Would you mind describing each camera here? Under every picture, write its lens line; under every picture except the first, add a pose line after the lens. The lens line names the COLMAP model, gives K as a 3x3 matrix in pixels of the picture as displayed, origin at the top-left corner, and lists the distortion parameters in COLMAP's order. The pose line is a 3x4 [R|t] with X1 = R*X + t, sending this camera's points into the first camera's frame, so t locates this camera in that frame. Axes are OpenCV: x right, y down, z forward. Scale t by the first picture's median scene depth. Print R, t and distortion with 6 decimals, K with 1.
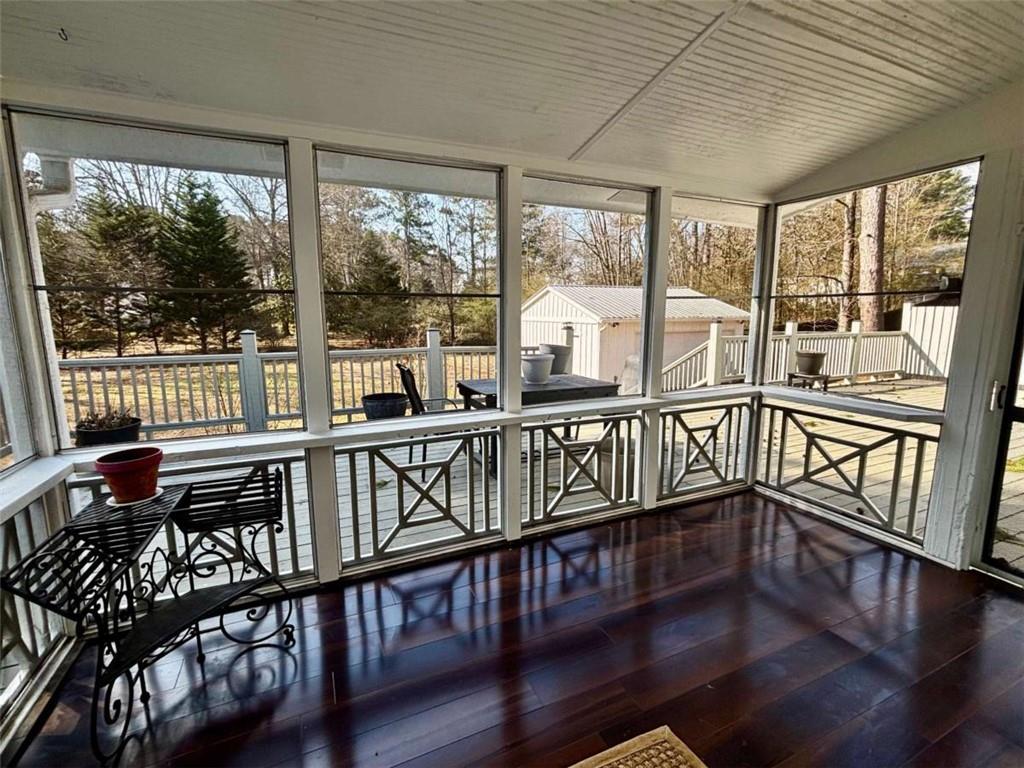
lens RADIAL K [[468.1, 0, 514.3], [0, 468.1, 381.9], [0, 0, 1]] dist [0.007811, -0.002082]
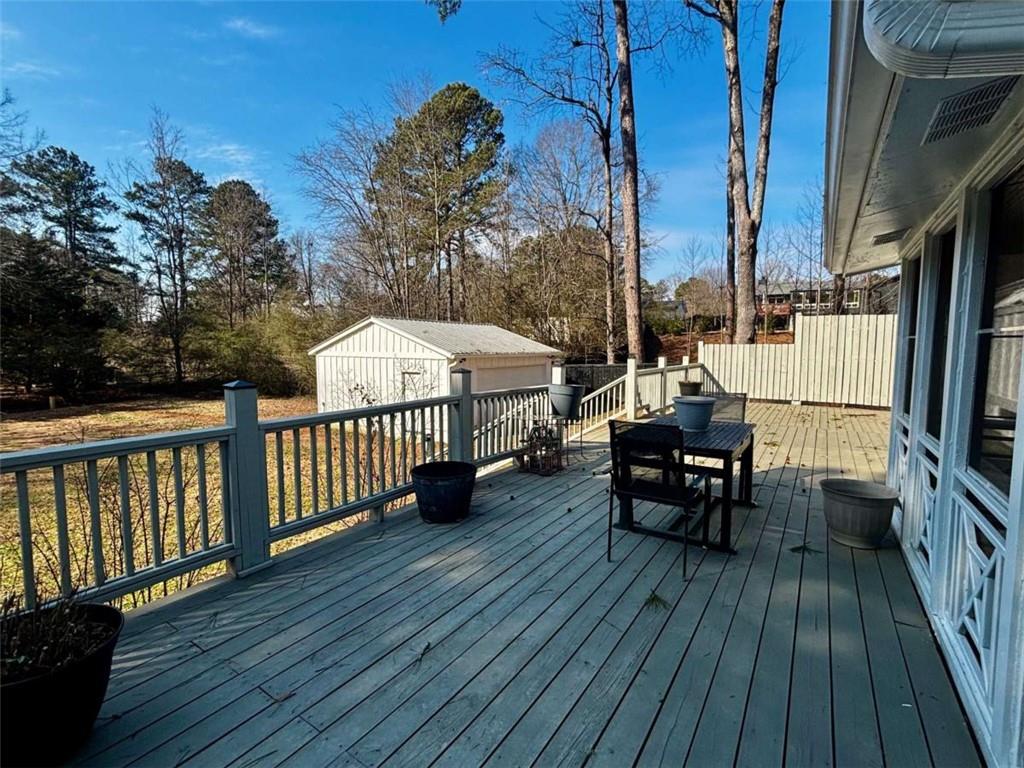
lens RADIAL K [[468.1, 0, 514.7], [0, 468.1, 383.9], [0, 0, 1]] dist [0.007811, -0.002082]
pose [[0.844554, -0.037046, 0.534188, -0.161730], [0.073629, 0.996162, -0.047324, -0.015074], [-0.530385, 0.079299, 0.844040, 0.104620]]
